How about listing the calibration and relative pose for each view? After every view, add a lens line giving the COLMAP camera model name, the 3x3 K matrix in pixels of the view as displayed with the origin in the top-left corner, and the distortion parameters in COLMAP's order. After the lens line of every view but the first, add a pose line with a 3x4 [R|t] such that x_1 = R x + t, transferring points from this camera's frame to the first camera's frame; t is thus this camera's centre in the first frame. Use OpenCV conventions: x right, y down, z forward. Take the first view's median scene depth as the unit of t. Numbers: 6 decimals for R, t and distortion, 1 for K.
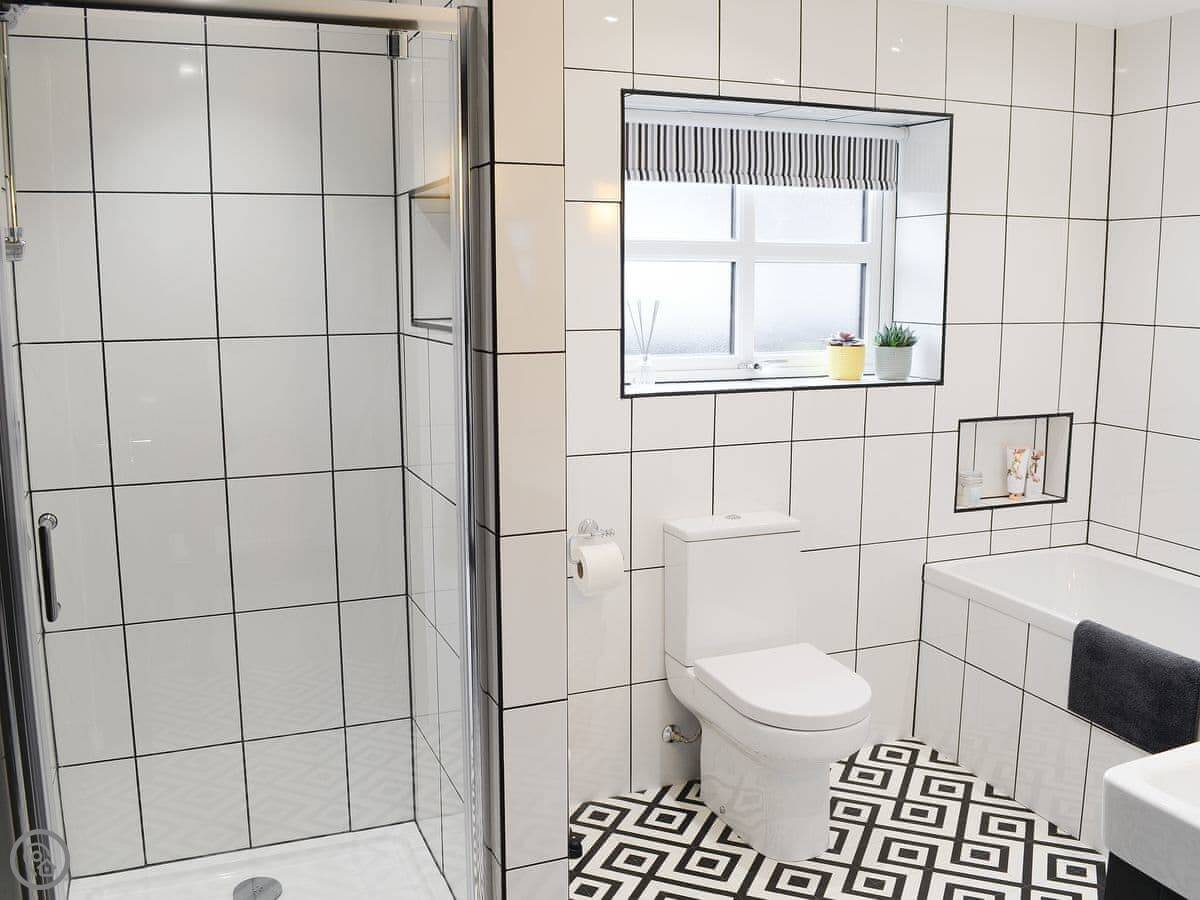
lens RADIAL K [[1091.8, 0, 601.2], [0, 1091.8, 446.1], [0, 0, 1]] dist [-0.076964, 0.000000]
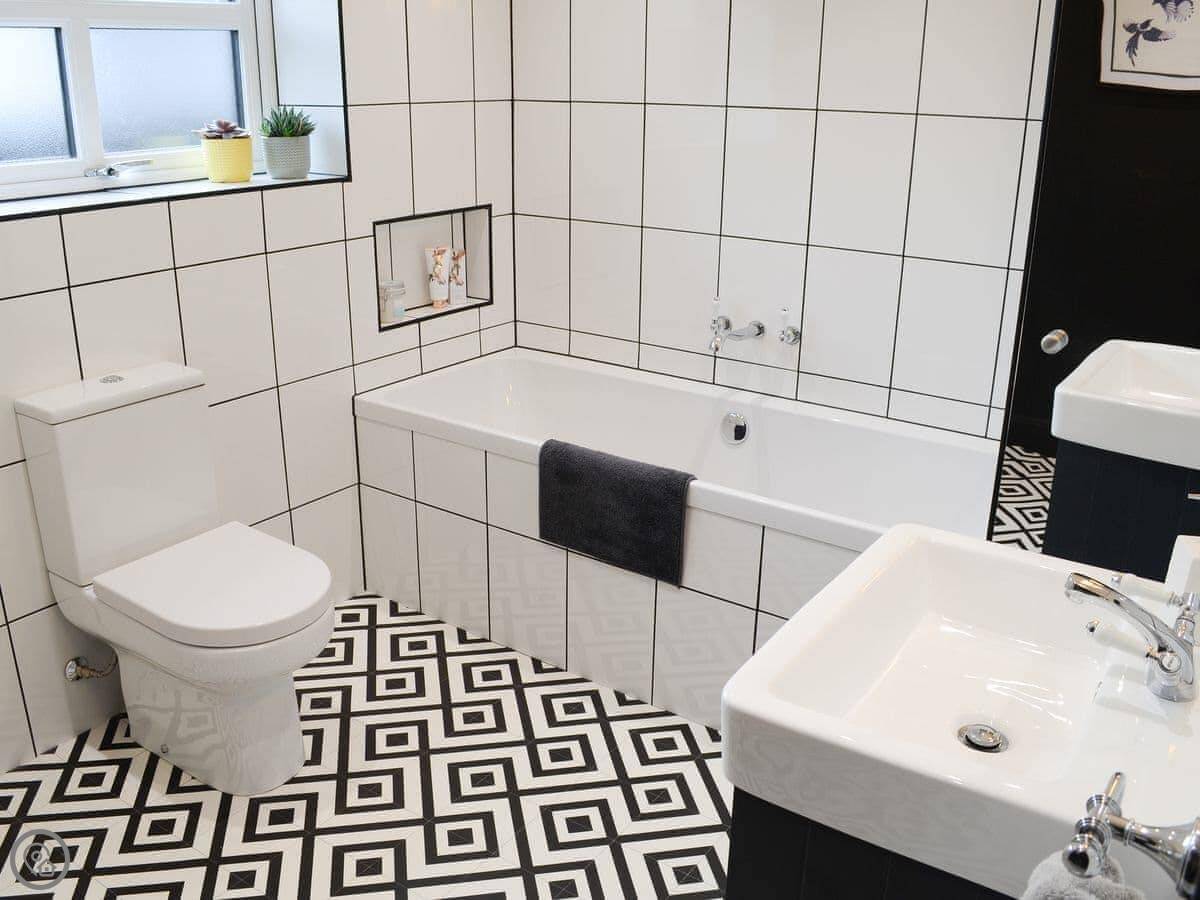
lens RADIAL K [[1091.8, 0, 598.7], [0, 1091.8, 452.0], [0, 0, 1]] dist [-0.076964, 0.000000]
pose [[0.838914, -0.177056, 0.514659, 0.012833], [0.076844, 0.974666, 0.210052, -0.014898], [-0.538811, -0.136668, 0.831267, 0.194998]]
